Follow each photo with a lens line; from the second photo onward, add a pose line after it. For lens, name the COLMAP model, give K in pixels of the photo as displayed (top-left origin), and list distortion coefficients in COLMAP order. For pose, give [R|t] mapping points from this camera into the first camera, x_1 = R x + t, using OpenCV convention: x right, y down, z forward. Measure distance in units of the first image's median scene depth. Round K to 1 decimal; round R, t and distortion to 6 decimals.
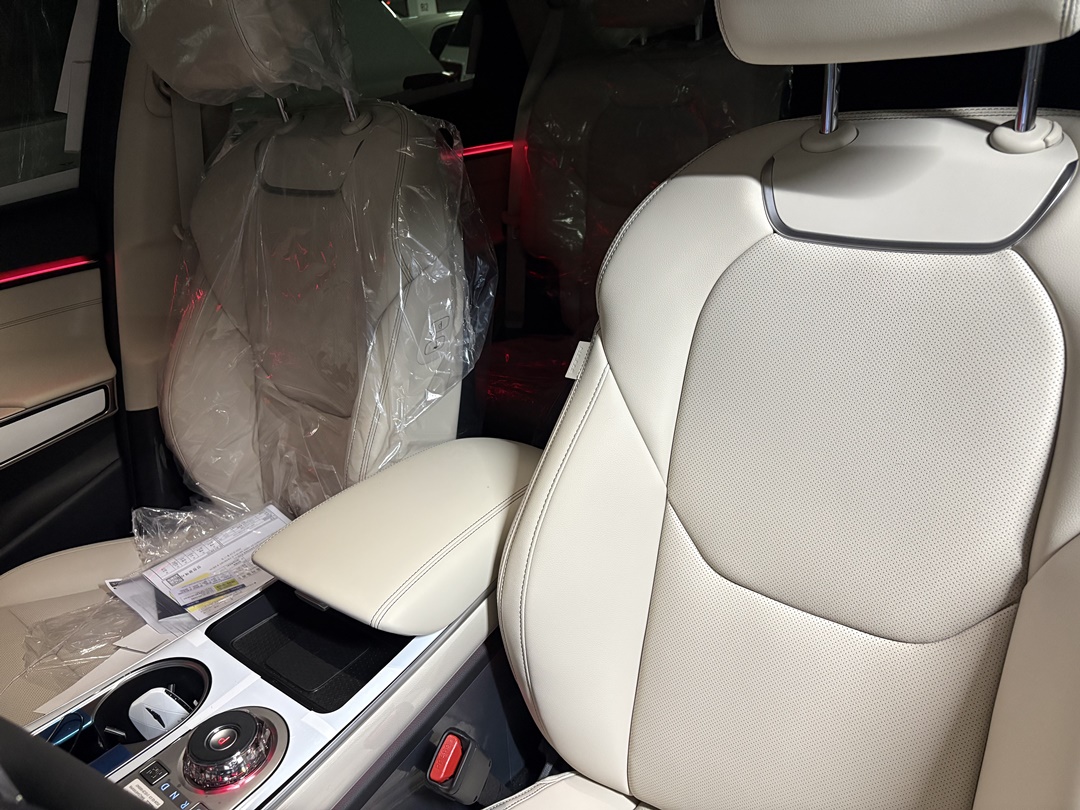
lens RADIAL K [[808.6, 0, 540.0], [0, 808.6, 405.0], [0, 0, 1]] dist [0.005671, 0.000770]
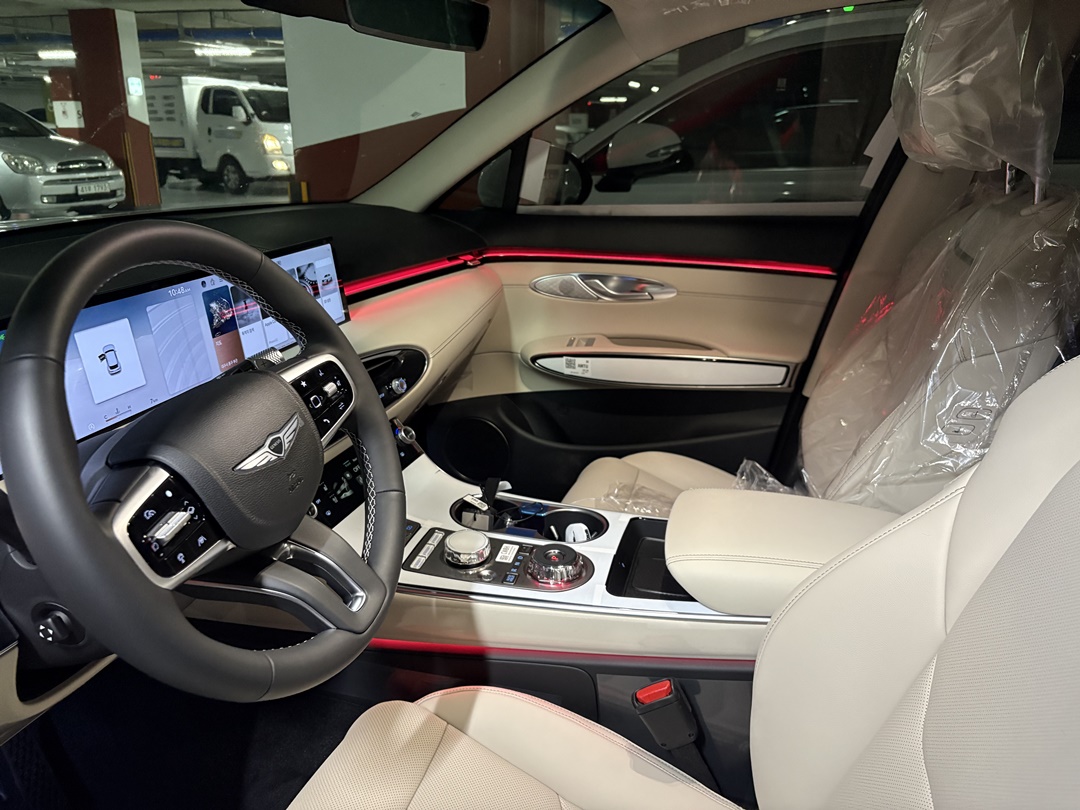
lens RADIAL K [[808.6, 0, 540.0], [0, 808.6, 405.0], [0, 0, 1]] dist [0.005671, 0.000770]
pose [[0.394564, 0.397349, -0.828512, 0.381682], [-0.428644, 0.877141, 0.216537, -0.079825], [0.812763, 0.269699, 0.516410, 0.058138]]
